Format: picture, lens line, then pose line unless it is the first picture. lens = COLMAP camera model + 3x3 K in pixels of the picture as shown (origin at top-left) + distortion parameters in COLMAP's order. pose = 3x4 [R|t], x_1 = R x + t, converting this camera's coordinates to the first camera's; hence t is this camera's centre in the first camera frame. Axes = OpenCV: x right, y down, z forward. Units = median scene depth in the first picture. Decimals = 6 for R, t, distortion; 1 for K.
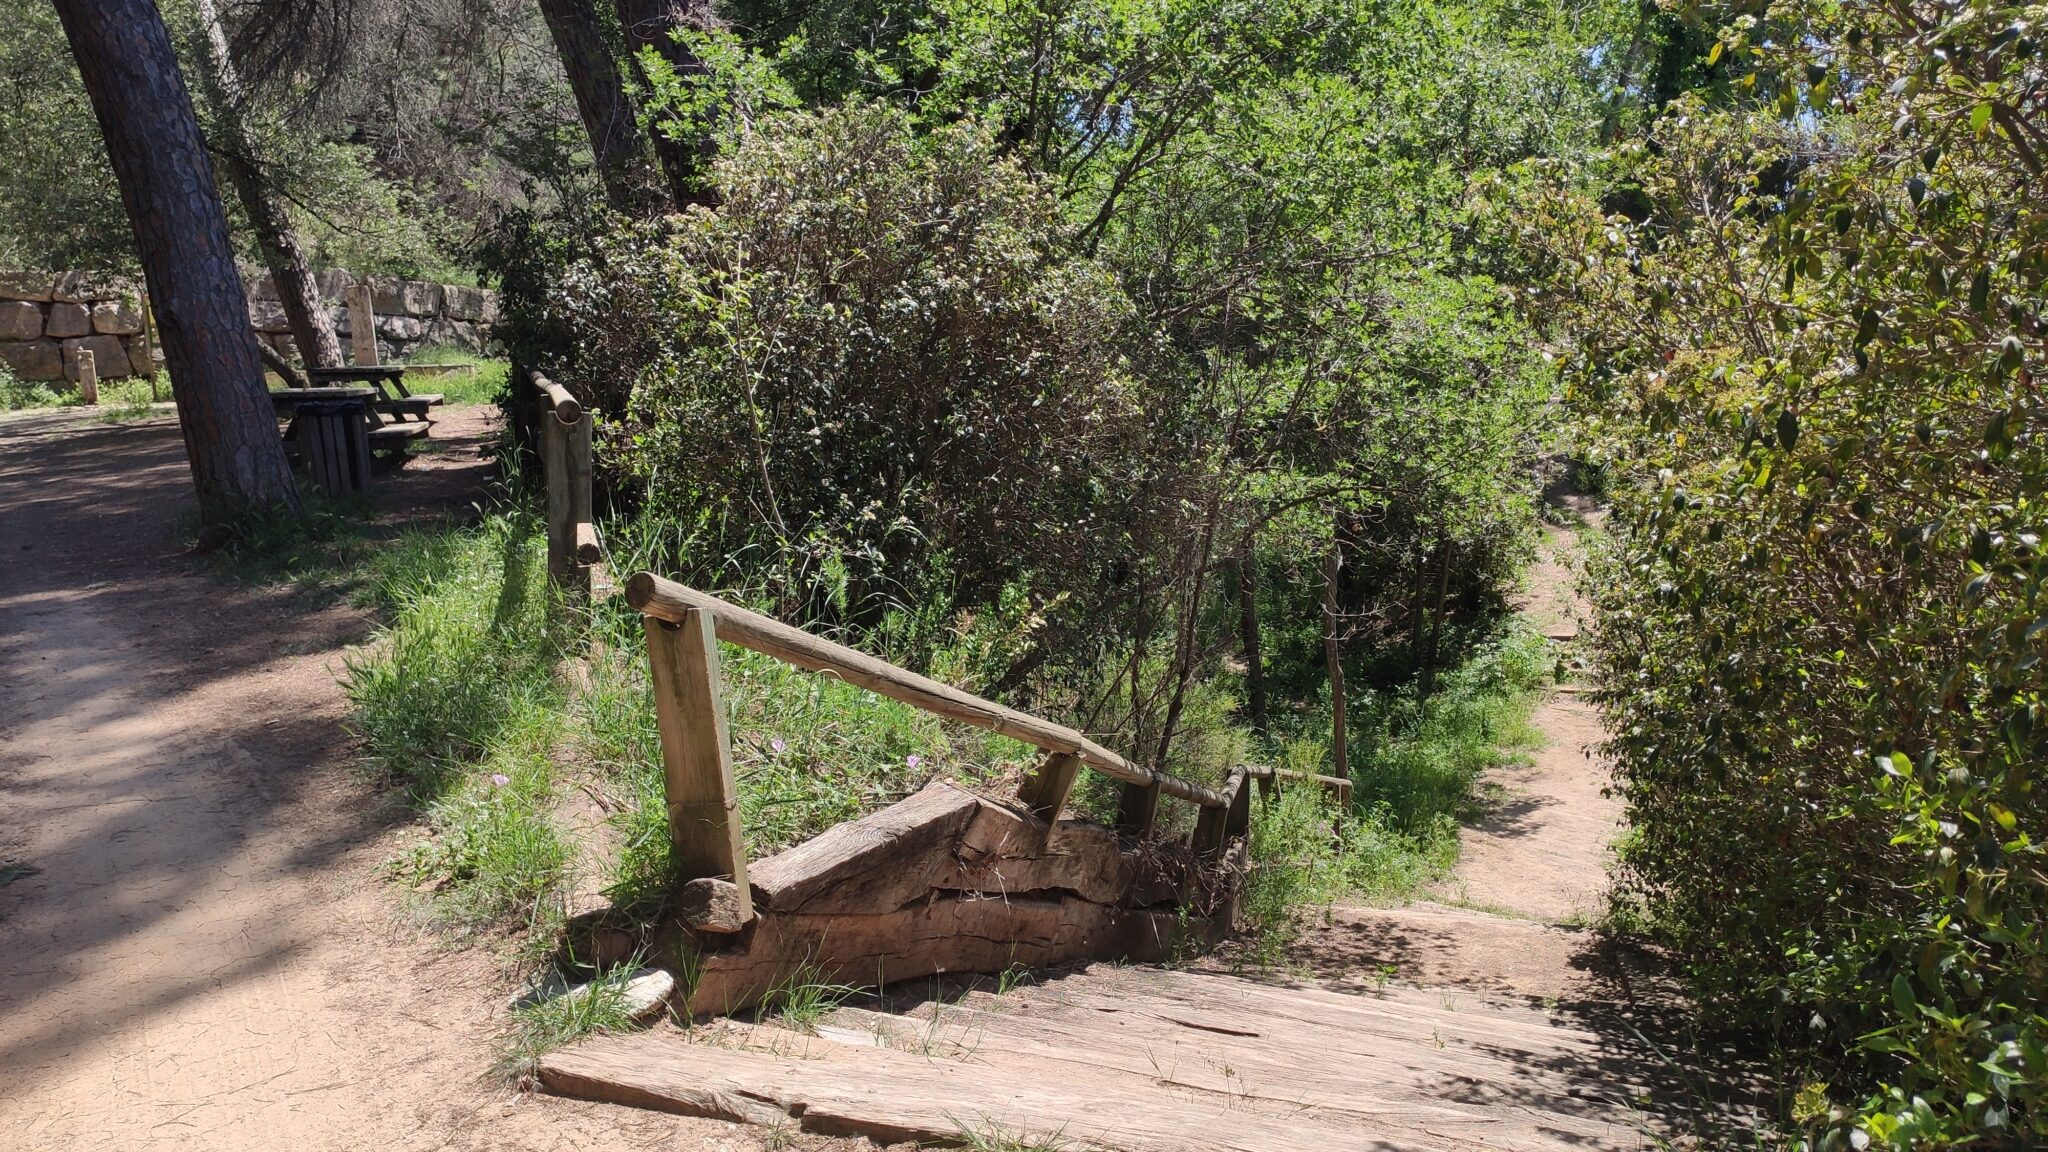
lens RADIAL K [[1545.7, 0, 1015.9], [0, 1545.7, 588.8], [0, 0, 1]] dist [0.083690, -0.123278]
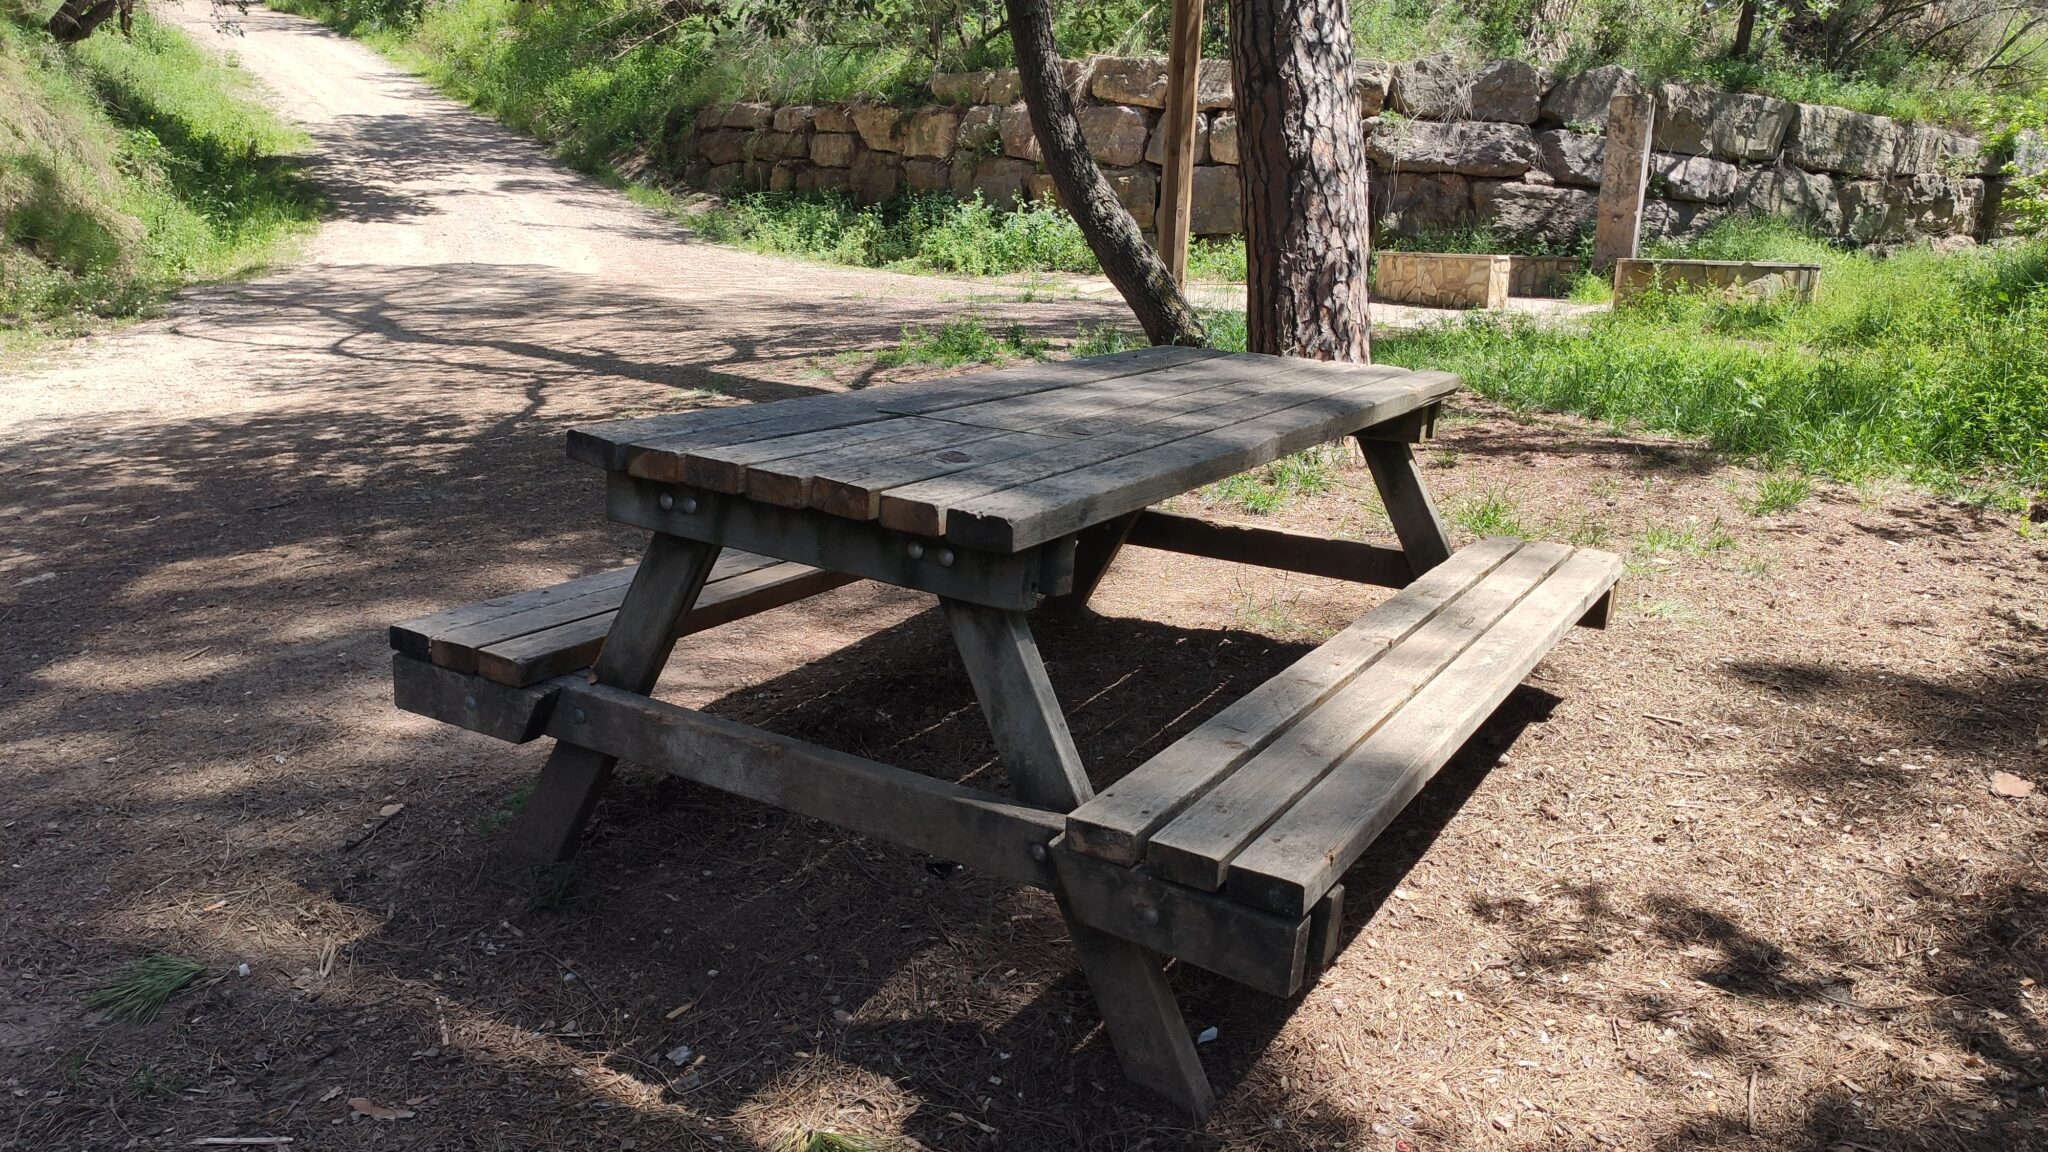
lens RADIAL K [[1545.7, 0, 1015.6], [0, 1545.7, 587.9], [0, 0, 1]] dist [0.083690, -0.123278]
pose [[0.699243, 0.238302, -0.673997, -0.176163], [-0.176730, 0.971164, 0.160020, -0.082434], [0.692695, 0.007222, 0.721195, 0.492454]]
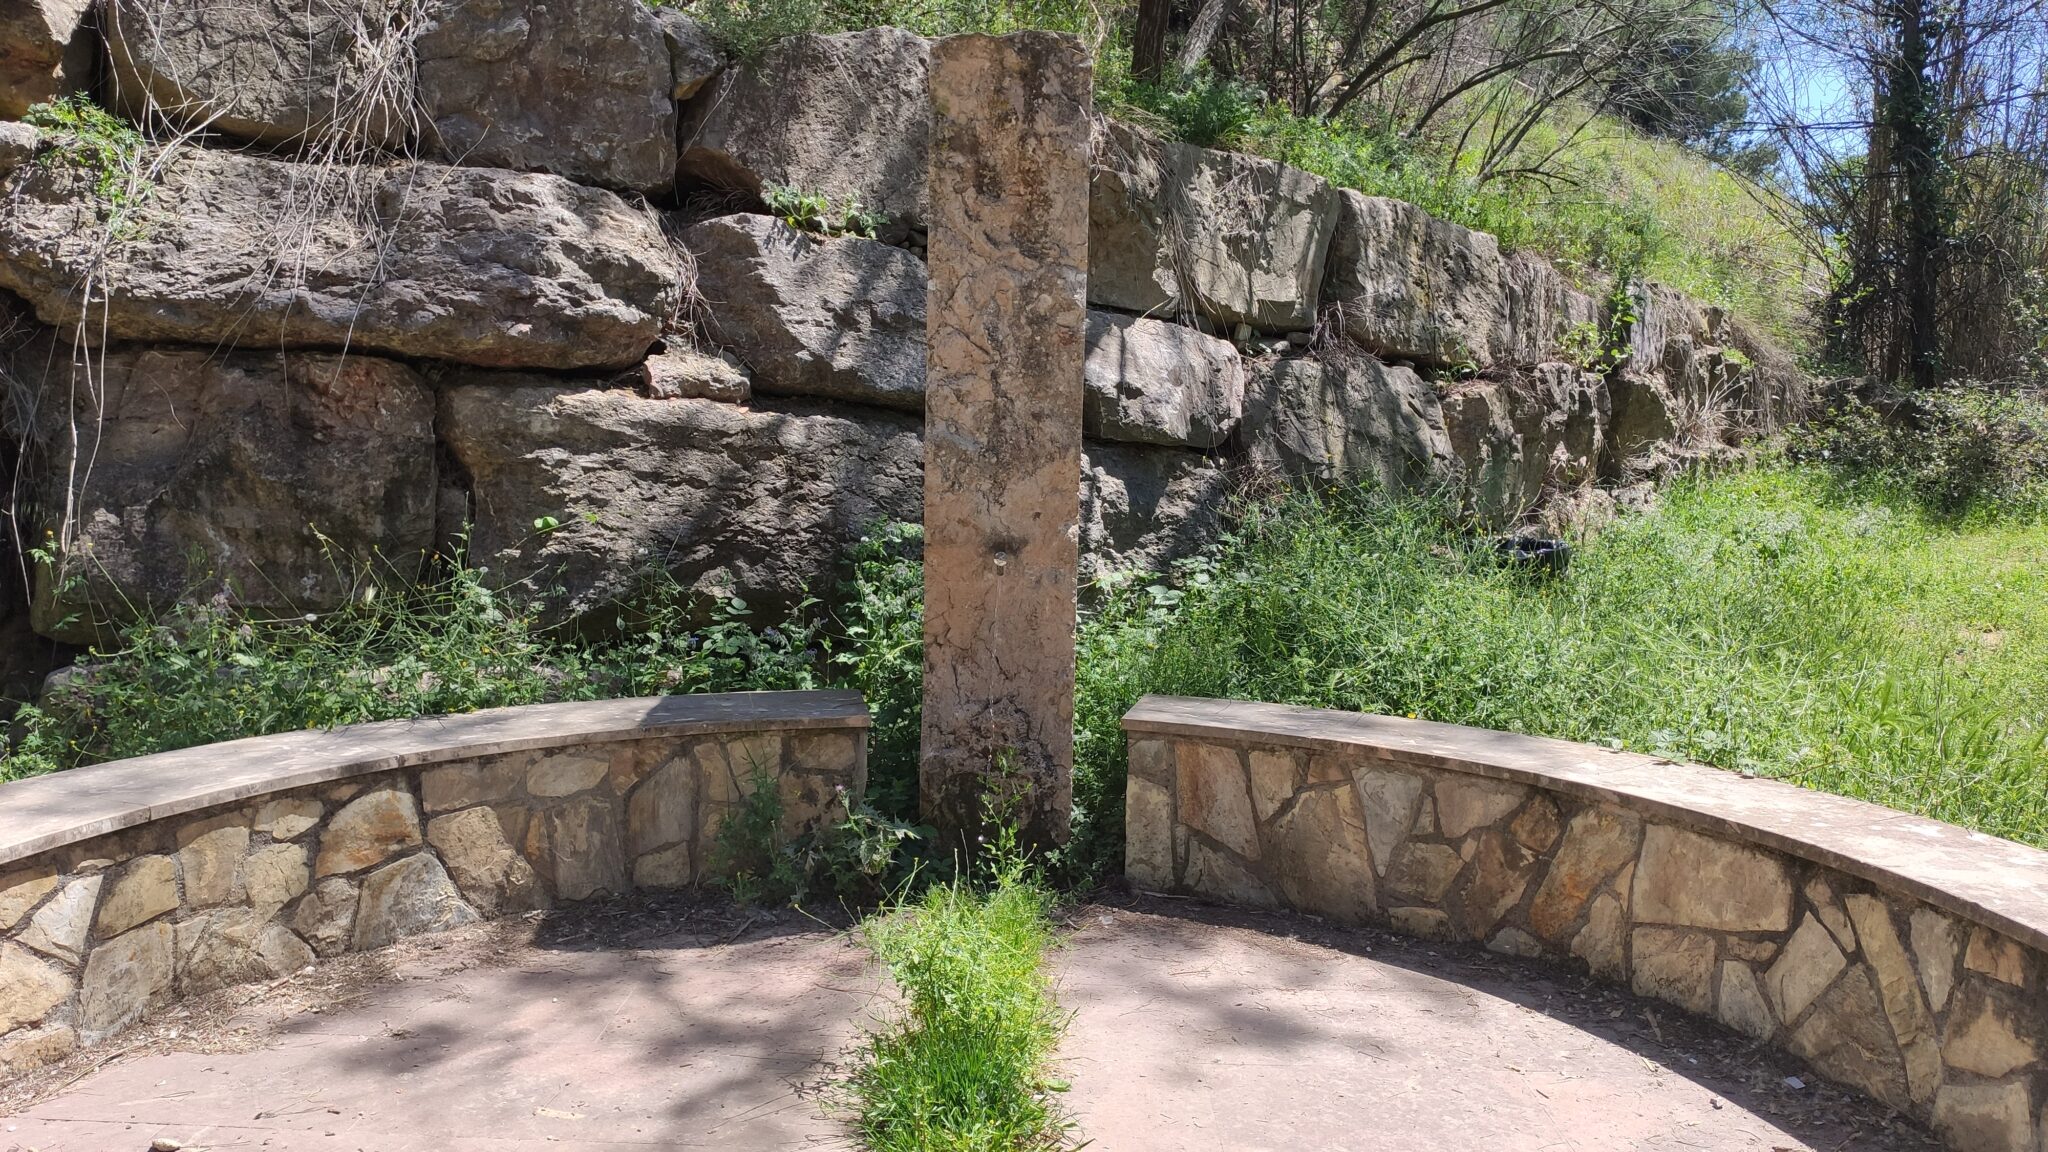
lens RADIAL K [[1545.7, 0, 1021.8], [0, 1545.7, 588.9], [0, 0, 1]] dist [0.083690, -0.123278]
pose [[0.943983, 0.116037, -0.308919, -0.392936], [-0.125490, 0.992036, -0.010836, -0.155484], [0.305202, 0.048995, 0.951026, 0.921899]]
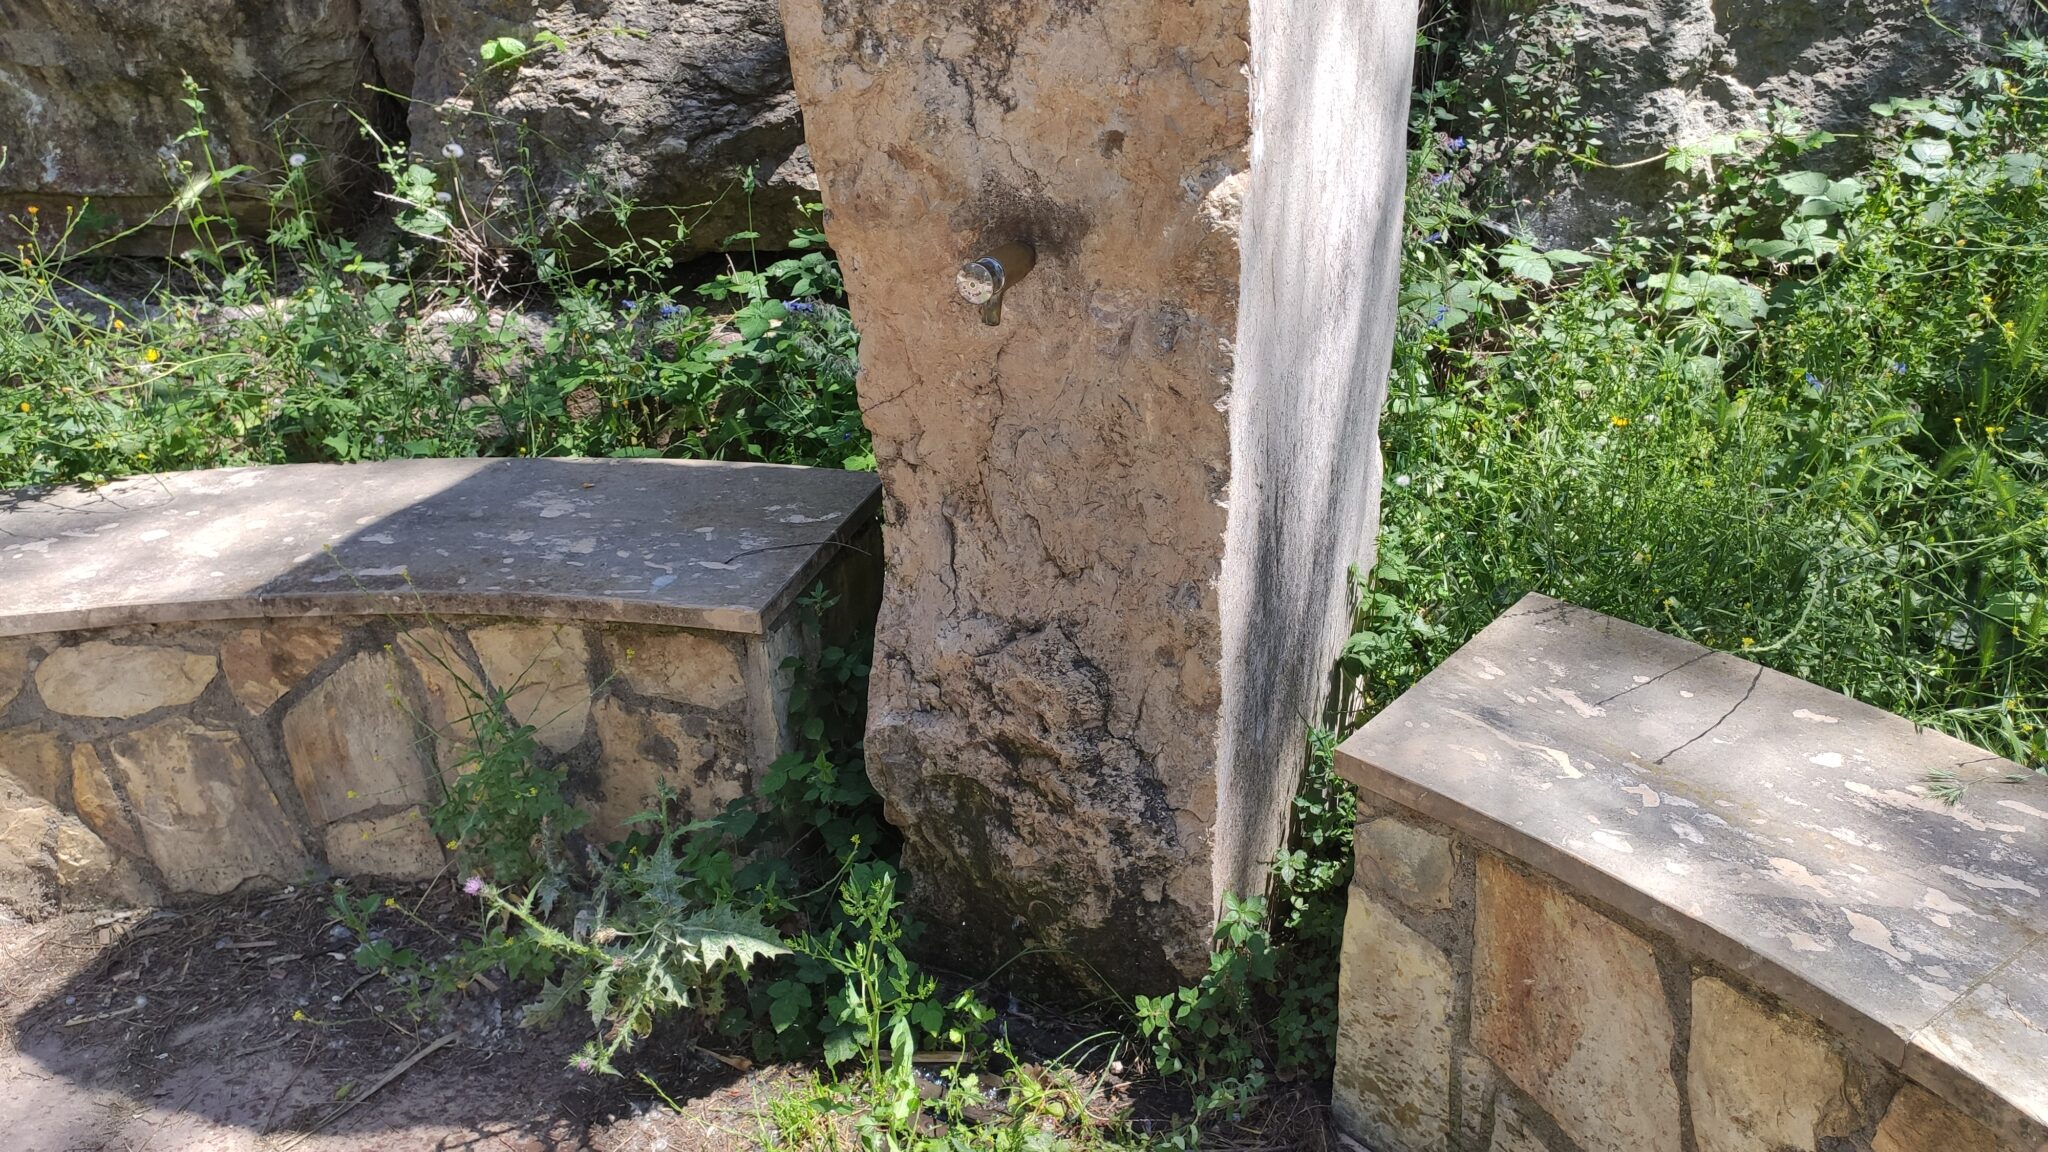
lens RADIAL K [[1545.7, 0, 1006.9], [0, 1545.7, 575.2], [0, 0, 1]] dist [0.083690, -0.123278]
pose [[0.689710, 0.361257, -0.627530, -0.404034], [-0.117863, 0.911105, 0.394963, -0.168914], [0.714429, -0.198447, 0.670977, 1.013920]]
